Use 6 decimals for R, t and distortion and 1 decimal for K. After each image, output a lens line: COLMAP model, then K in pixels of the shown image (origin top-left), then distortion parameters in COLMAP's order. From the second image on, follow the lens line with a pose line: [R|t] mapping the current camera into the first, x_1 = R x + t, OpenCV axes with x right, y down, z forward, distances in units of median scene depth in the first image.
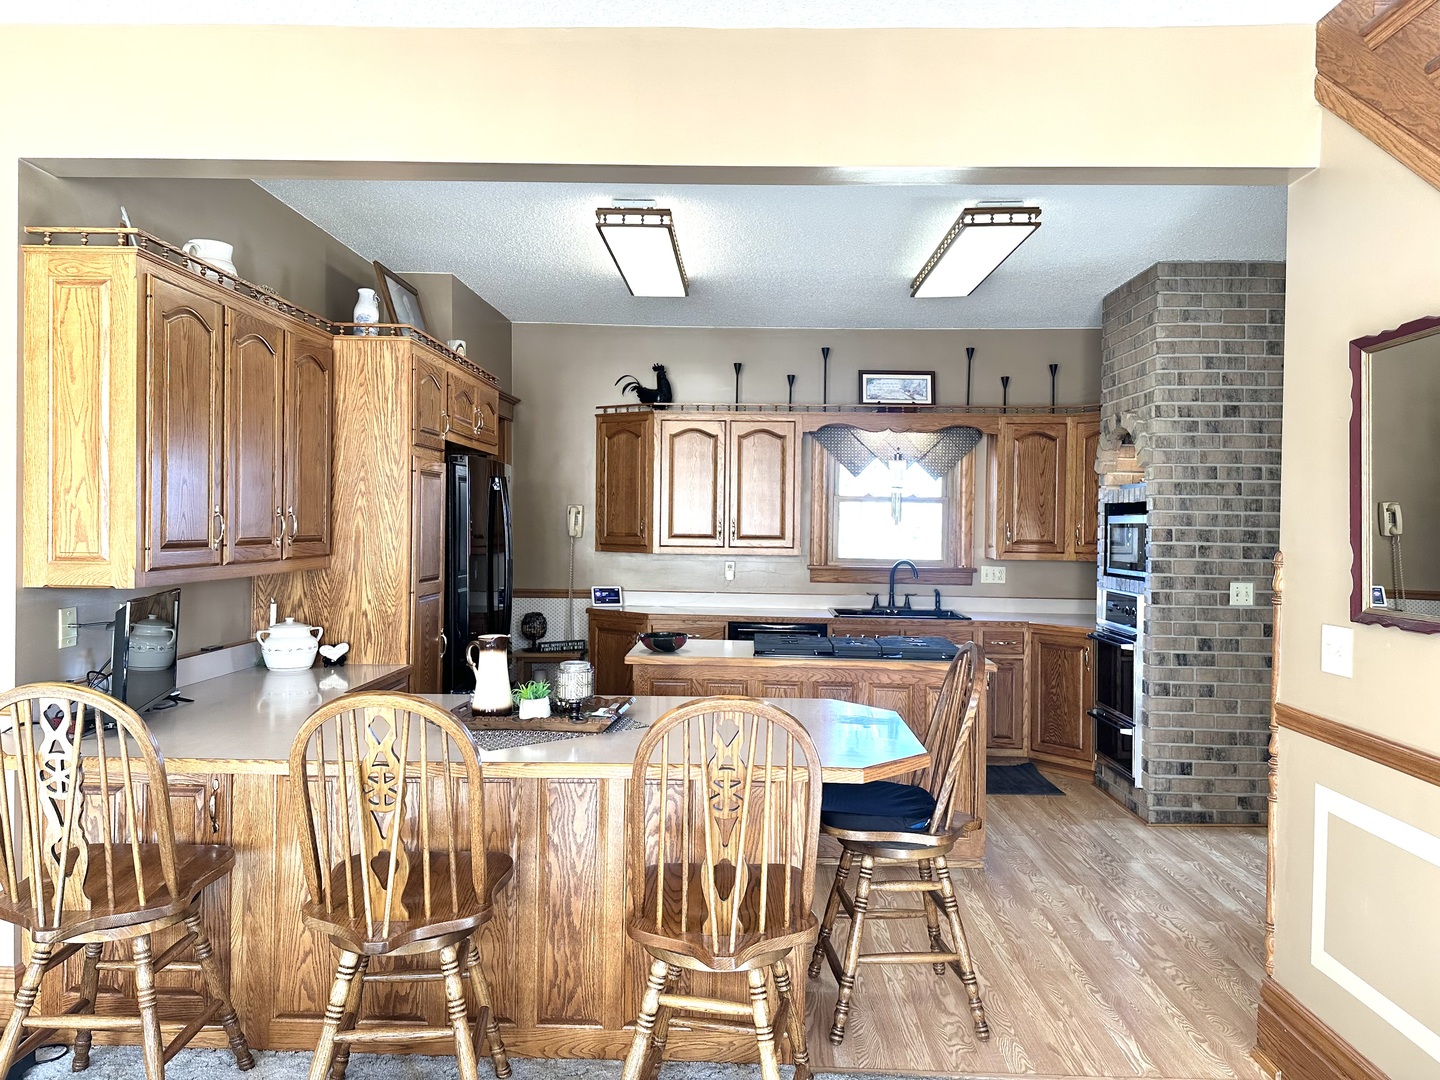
lens RADIAL K [[1007.4, 0, 731.4], [0, 1007.4, 534.3], [0, 0, 1]] dist [0.119704, -0.146569]
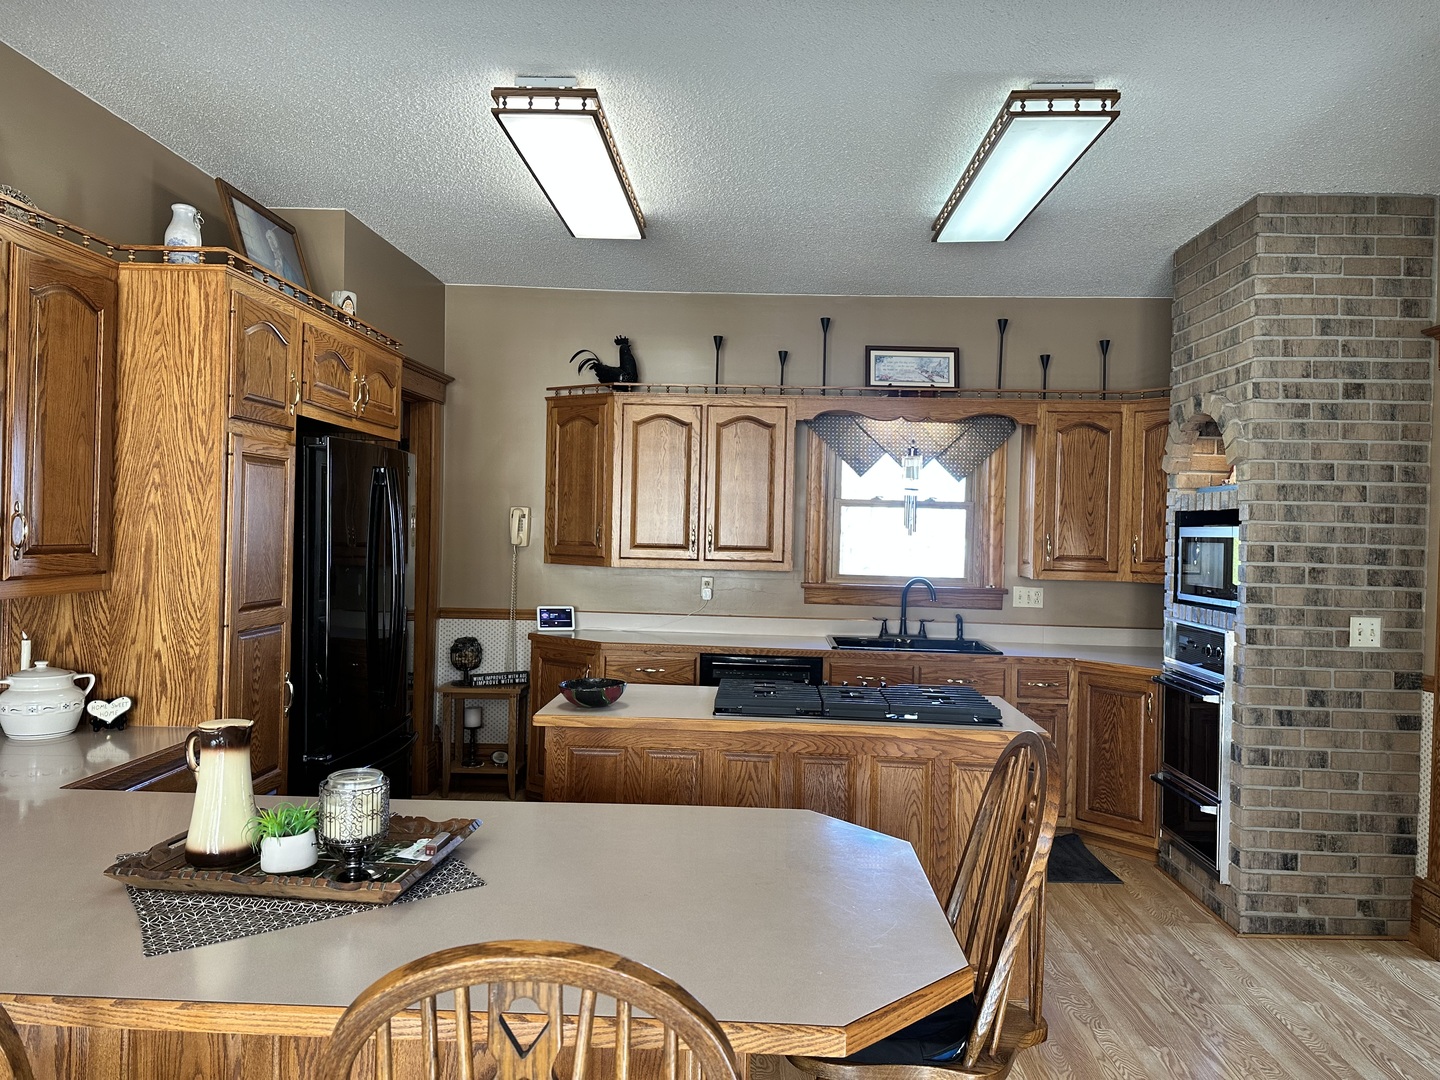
lens RADIAL K [[1007.4, 0, 731.4], [0, 1007.4, 534.3], [0, 0, 1]] dist [0.119704, -0.146569]
pose [[0.999876, 0.010295, -0.011901, 0.036855], [-0.010359, 0.999932, -0.005410, -0.005172], [0.011844, 0.005533, 0.999915, 0.232039]]
